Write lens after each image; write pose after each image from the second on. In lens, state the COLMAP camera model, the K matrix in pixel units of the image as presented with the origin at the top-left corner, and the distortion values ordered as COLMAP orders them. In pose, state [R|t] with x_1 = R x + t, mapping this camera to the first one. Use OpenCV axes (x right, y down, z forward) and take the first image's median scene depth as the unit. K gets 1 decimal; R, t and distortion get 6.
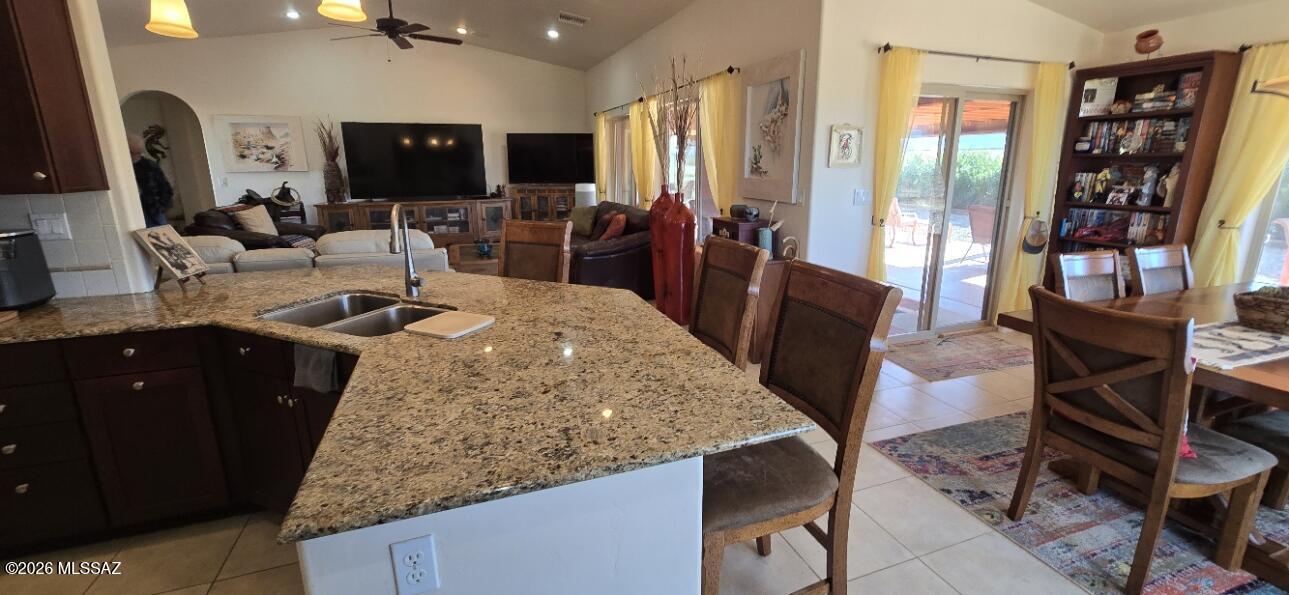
lens RADIAL K [[526.6, 0, 653.4], [0, 526.6, 284.1], [0, 0, 1]] dist [-0.005280, 0.002964]
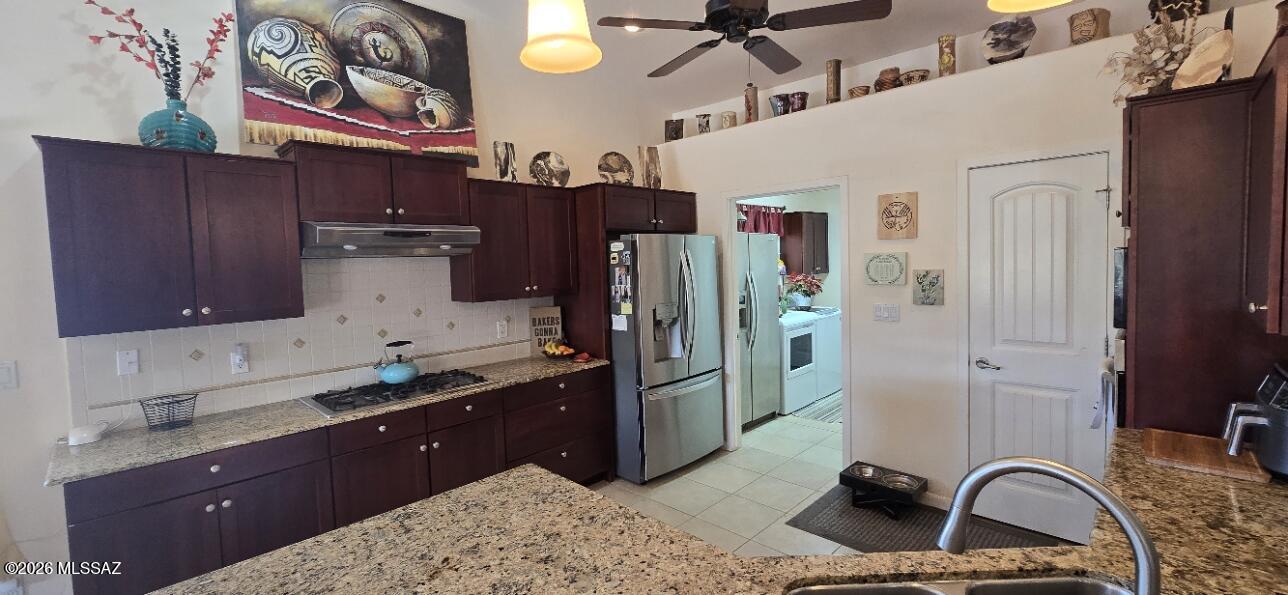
lens RADIAL K [[526.2, 0, 644.3], [0, 526.2, 286.8], [0, 0, 1]] dist [-0.005280, 0.002964]
pose [[-0.907802, 0.053752, -0.415941, -0.056130], [-0.061067, 0.964243, 0.257890, -0.185942], [0.414930, 0.259513, -0.872059, 0.641421]]
